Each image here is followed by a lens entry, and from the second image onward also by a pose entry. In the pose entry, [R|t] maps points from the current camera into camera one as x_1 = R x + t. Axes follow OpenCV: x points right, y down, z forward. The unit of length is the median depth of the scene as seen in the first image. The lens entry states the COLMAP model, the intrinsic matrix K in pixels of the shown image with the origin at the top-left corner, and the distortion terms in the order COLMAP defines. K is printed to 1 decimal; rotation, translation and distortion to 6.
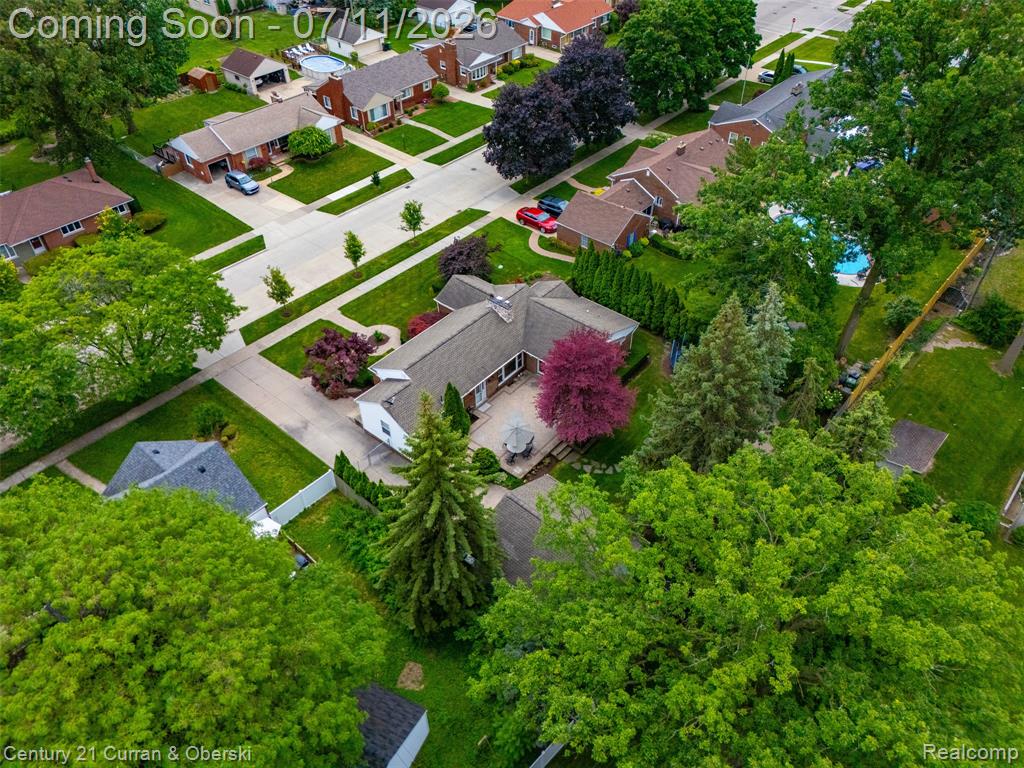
lens RADIAL K [[755.8, 0, 513.2], [0, 755.8, 382.0], [0, 0, 1]] dist [0.066591, -0.062611]
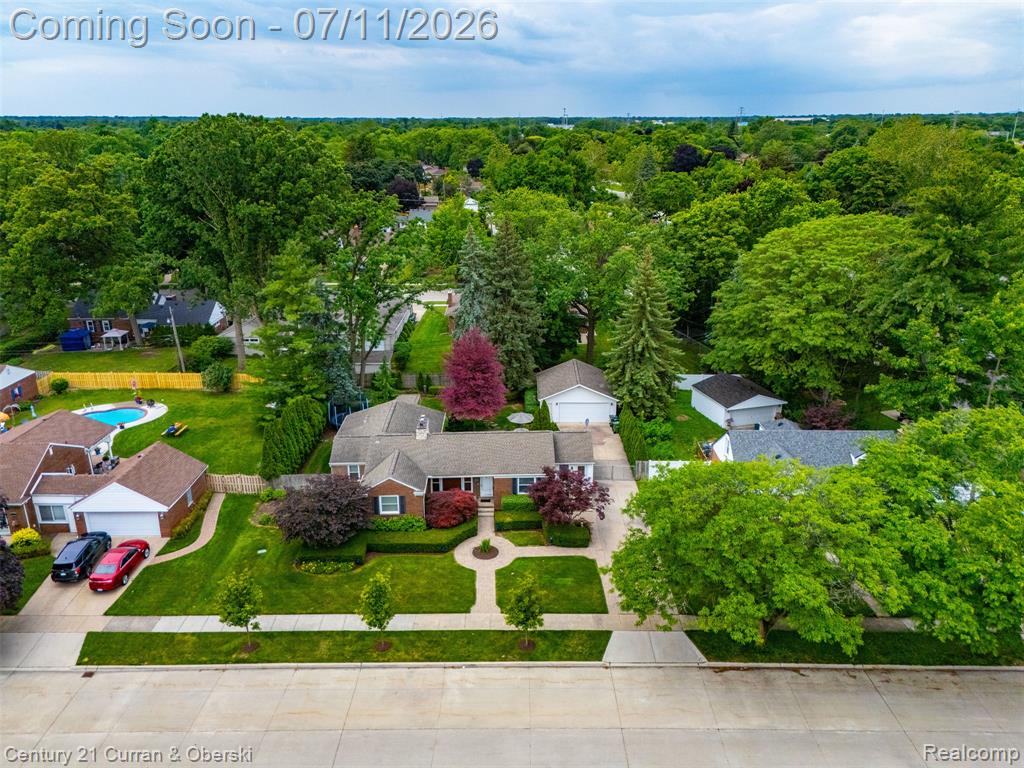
lens RADIAL K [[755.8, 0, 514.7], [0, 755.8, 388.1], [0, 0, 1]] dist [0.066591, -0.062611]
pose [[-0.662857, -0.238708, 0.709676, -0.621682], [0.504741, 0.557627, 0.659006, -0.569074], [-0.553044, 0.795029, -0.249141, 0.895866]]
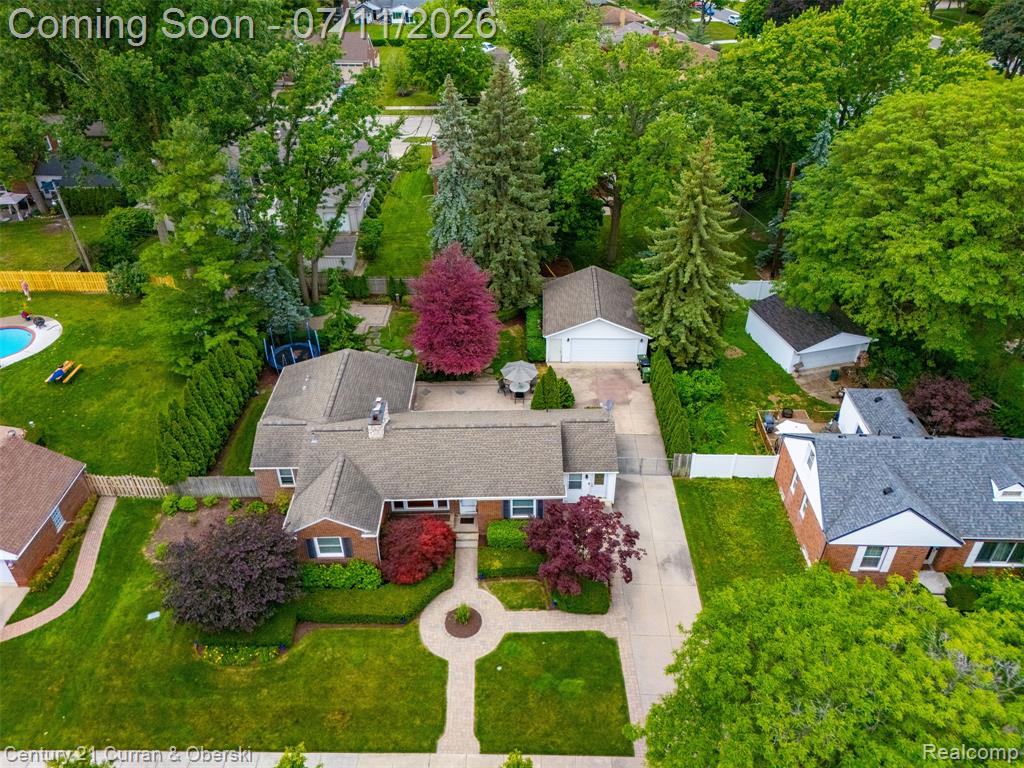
lens RADIAL K [[755.8, 0, 513.5], [0, 755.8, 387.8], [0, 0, 1]] dist [0.066591, -0.062611]
pose [[-0.650883, -0.428801, 0.626483, -0.418328], [0.512745, 0.360261, 0.779298, -0.470478], [-0.559861, 0.828458, -0.014622, 0.720796]]
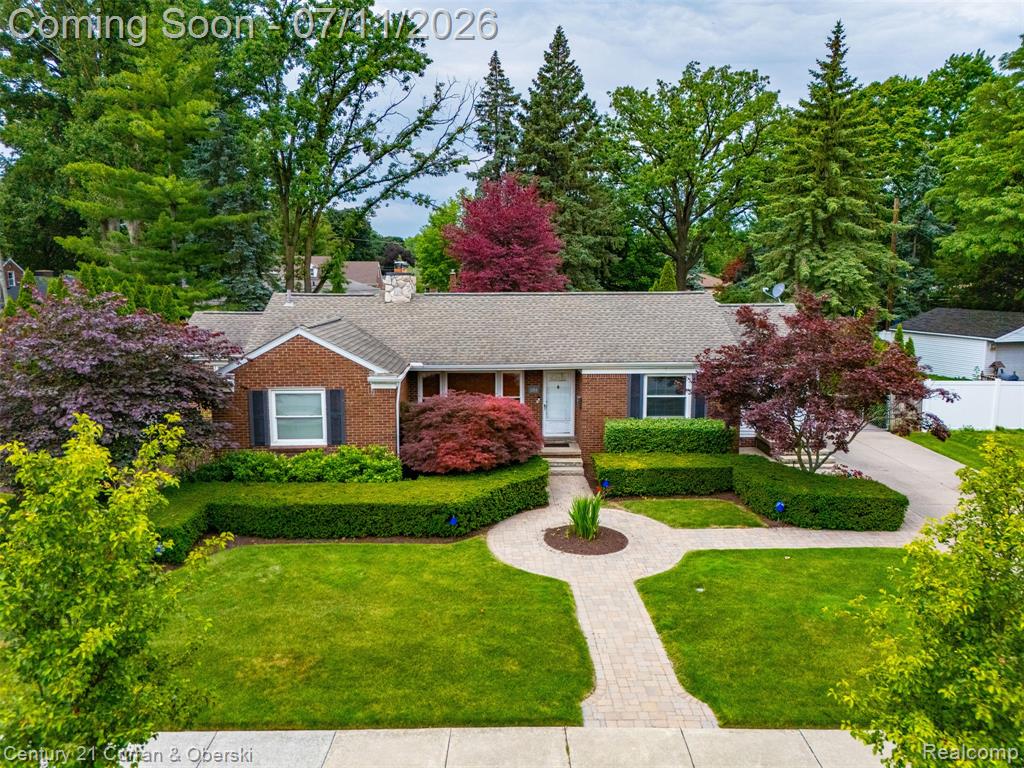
lens RADIAL K [[755.8, 0, 512.6], [0, 755.8, 385.6], [0, 0, 1]] dist [0.066591, -0.062611]
pose [[-0.668228, -0.104222, 0.736620, -0.295118], [0.499070, 0.671498, 0.547741, -0.207267], [-0.551725, 0.733641, -0.396700, 0.923412]]
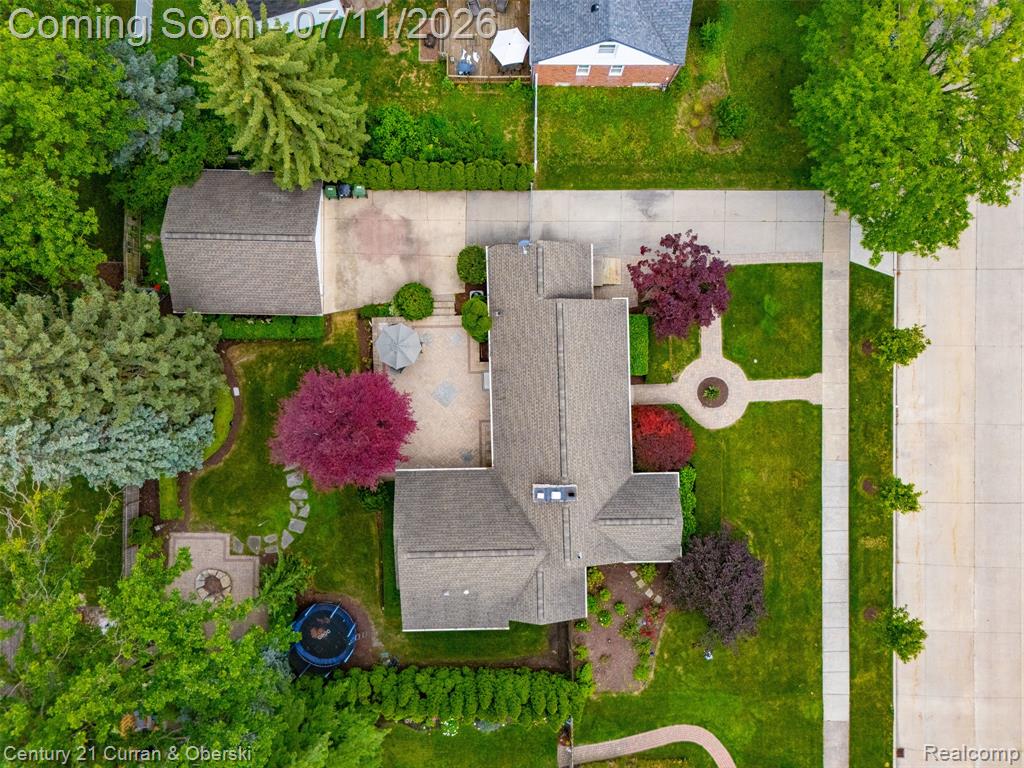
lens RADIAL K [[755.8, 0, 513.9], [0, 755.8, 382.1], [0, 0, 1]] dist [0.066591, -0.062611]
pose [[-0.750229, 0.661128, 0.008173, -0.047600], [-0.434359, -0.502142, 0.747787, -0.417460], [0.498487, 0.557461, 0.663888, 0.385059]]
